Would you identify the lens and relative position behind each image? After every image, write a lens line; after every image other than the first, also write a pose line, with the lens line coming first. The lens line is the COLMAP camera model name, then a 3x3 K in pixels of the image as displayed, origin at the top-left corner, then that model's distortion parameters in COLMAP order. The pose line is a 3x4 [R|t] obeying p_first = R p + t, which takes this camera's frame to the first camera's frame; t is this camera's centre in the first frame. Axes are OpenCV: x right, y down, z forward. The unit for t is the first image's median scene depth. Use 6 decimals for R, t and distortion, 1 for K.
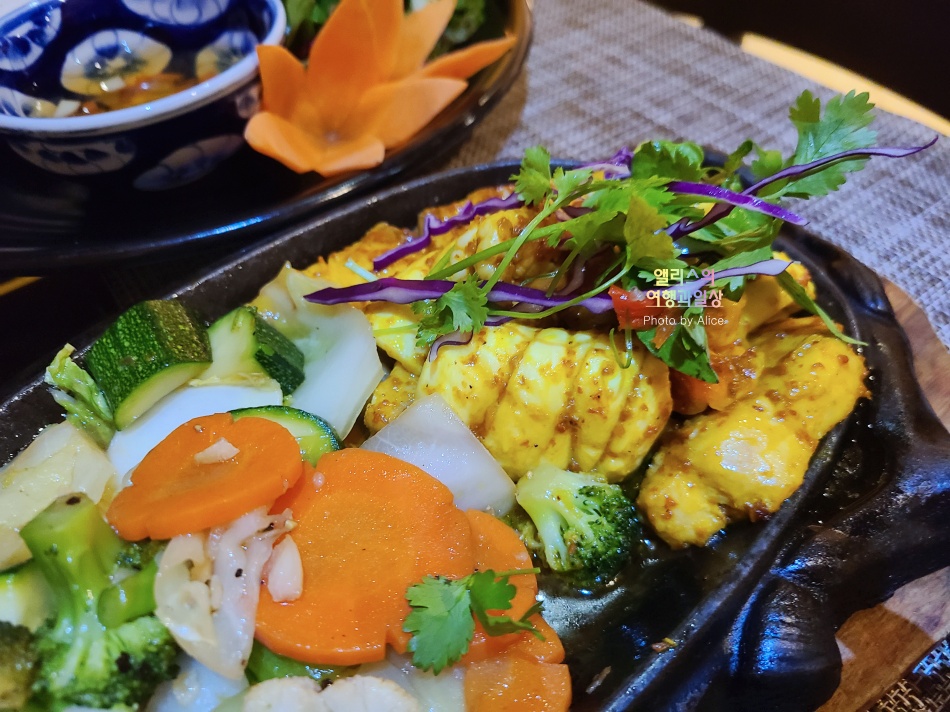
lens RADIAL K [[762.6, 0, 475.0], [0, 762.6, 356.0], [0, 0, 1]] dist [-0.001757, -0.000653]
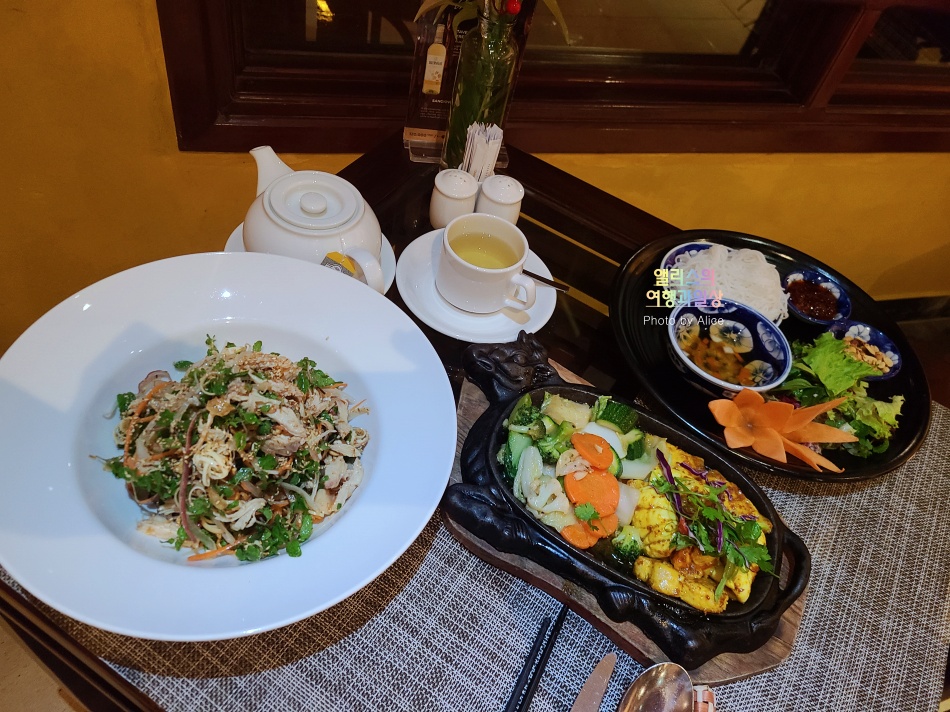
lens RADIAL K [[710.5, 0, 475.0], [0, 710.5, 356.0], [0, 0, 1]] dist [0.068019, -0.054050]
pose [[0.340022, 0.775795, -0.531532, 0.962747], [-0.806621, 0.531170, 0.259269, -0.529197], [0.483474, 0.340588, 0.806383, -2.282501]]
